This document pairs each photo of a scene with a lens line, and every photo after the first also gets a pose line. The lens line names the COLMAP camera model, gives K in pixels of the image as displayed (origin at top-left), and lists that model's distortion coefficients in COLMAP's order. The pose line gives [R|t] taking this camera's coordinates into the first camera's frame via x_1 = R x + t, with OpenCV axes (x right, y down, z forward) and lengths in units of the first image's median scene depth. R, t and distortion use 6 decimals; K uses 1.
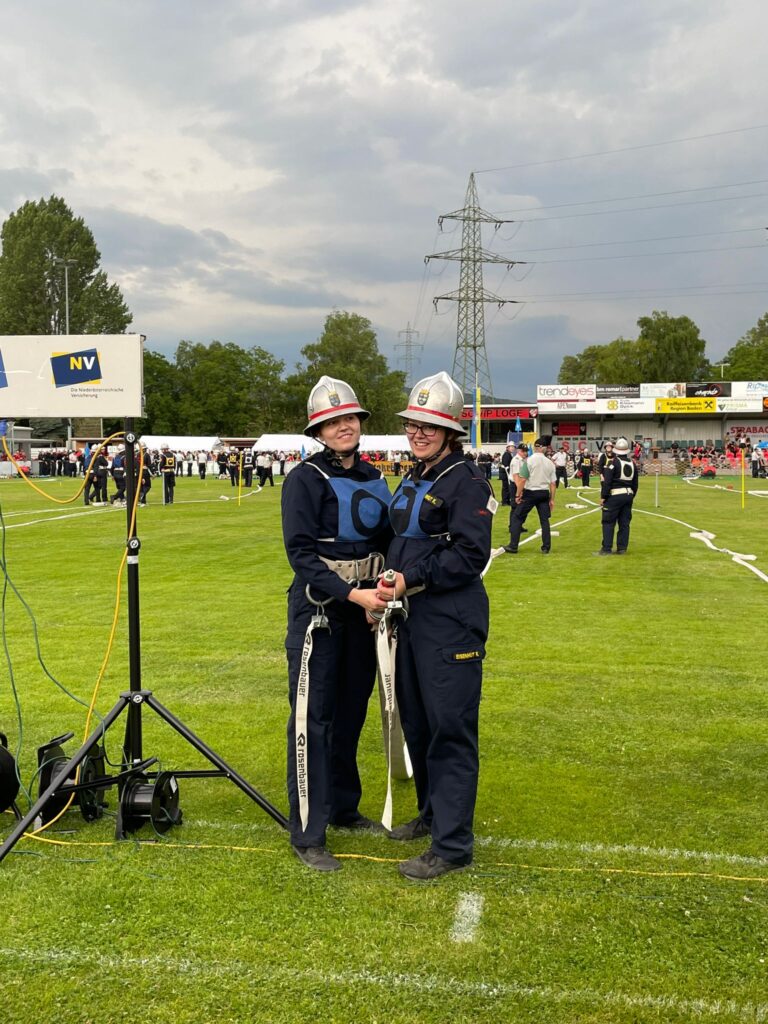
lens RADIAL K [[1133.4, 0, 381.3], [0, 1133.4, 507.7], [0, 0, 1]] dist [0.178339, 0.000000]
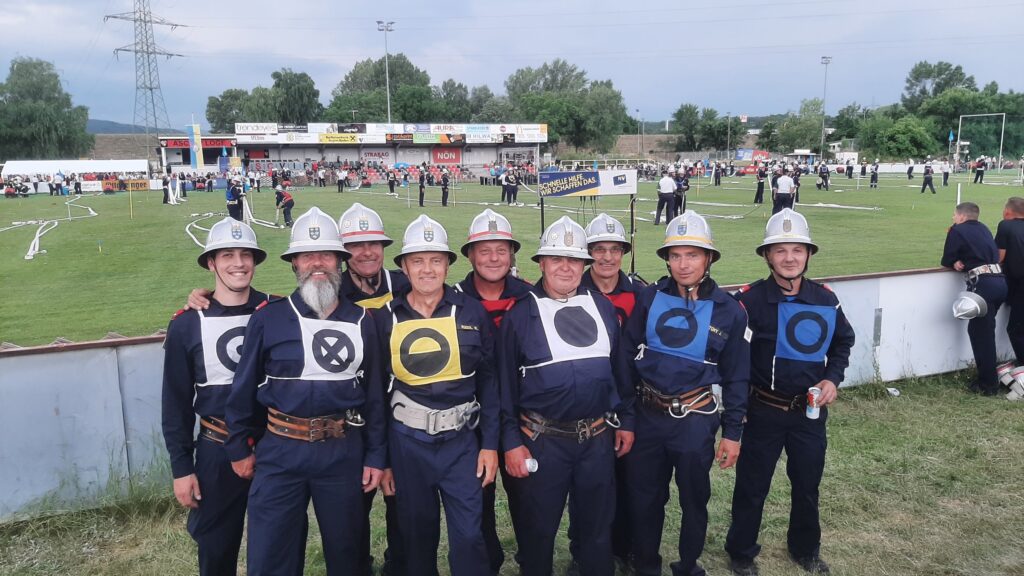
lens RADIAL K [[877.2, 0, 511.7], [0, 877.2, 289.4], [0, 0, 1]] dist [-0.012648, -0.040208]
pose [[0.831456, -0.095975, 0.547239, -0.190227], [0.041512, 0.992945, 0.111072, -0.009604], [-0.554038, -0.069634, 0.829574, -0.096345]]
